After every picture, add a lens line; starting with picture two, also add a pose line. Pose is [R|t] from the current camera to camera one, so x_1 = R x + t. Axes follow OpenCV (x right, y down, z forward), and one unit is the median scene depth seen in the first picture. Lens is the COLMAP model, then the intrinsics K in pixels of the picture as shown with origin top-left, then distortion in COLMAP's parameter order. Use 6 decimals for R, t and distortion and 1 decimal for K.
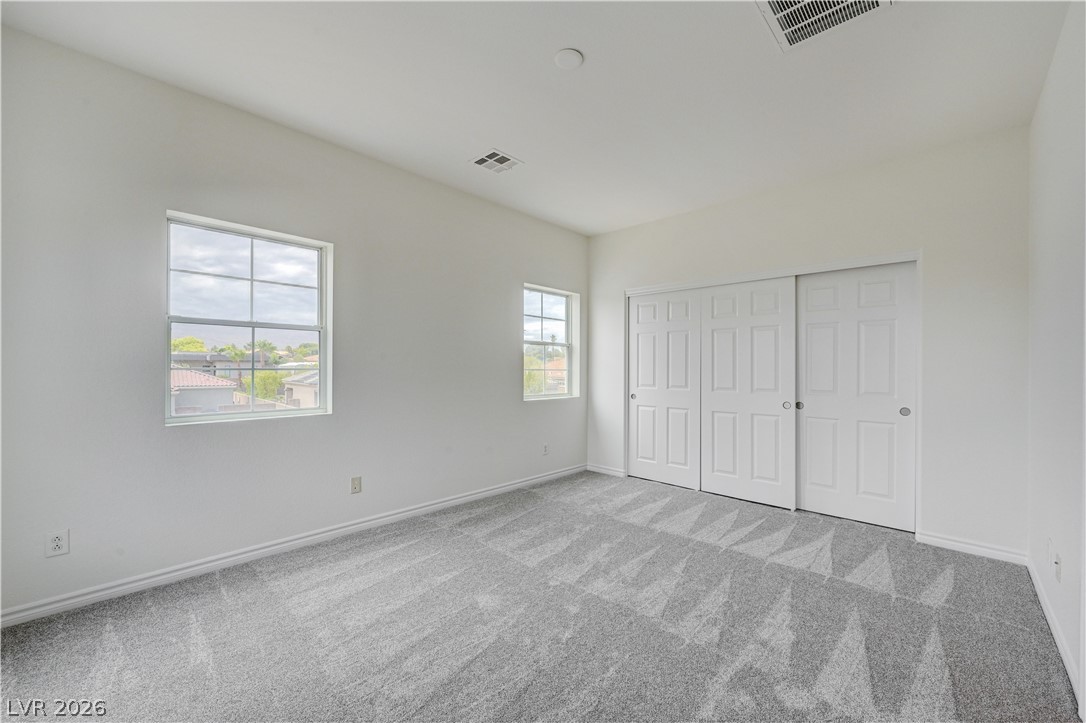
lens RADIAL K [[428.9, 0, 543.6], [0, 428.9, 366.4], [0, 0, 1]] dist [-0.001313, -0.000040]
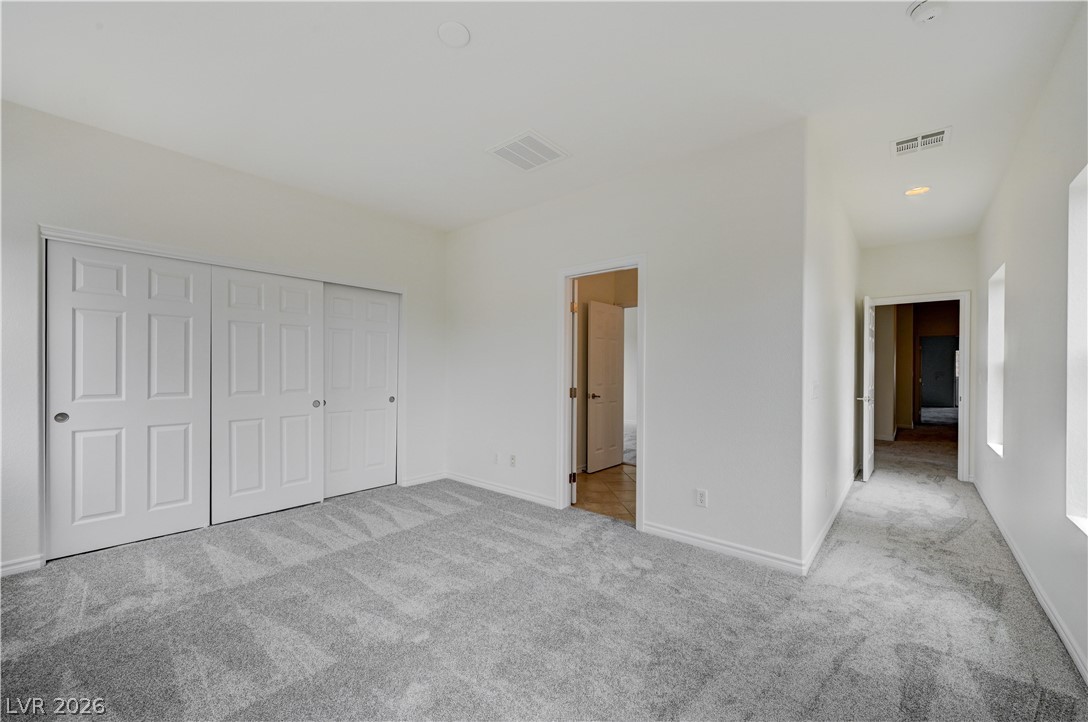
lens RADIAL K [[429.7, 0, 544.6], [0, 429.7, 366.0], [0, 0, 1]] dist [-0.001313, -0.000040]
pose [[-0.057790, 0.006402, 0.998308, -0.527775], [-0.005866, 0.999960, -0.006752, 0.002312], [-0.998312, -0.006247, -0.057750, 0.520083]]
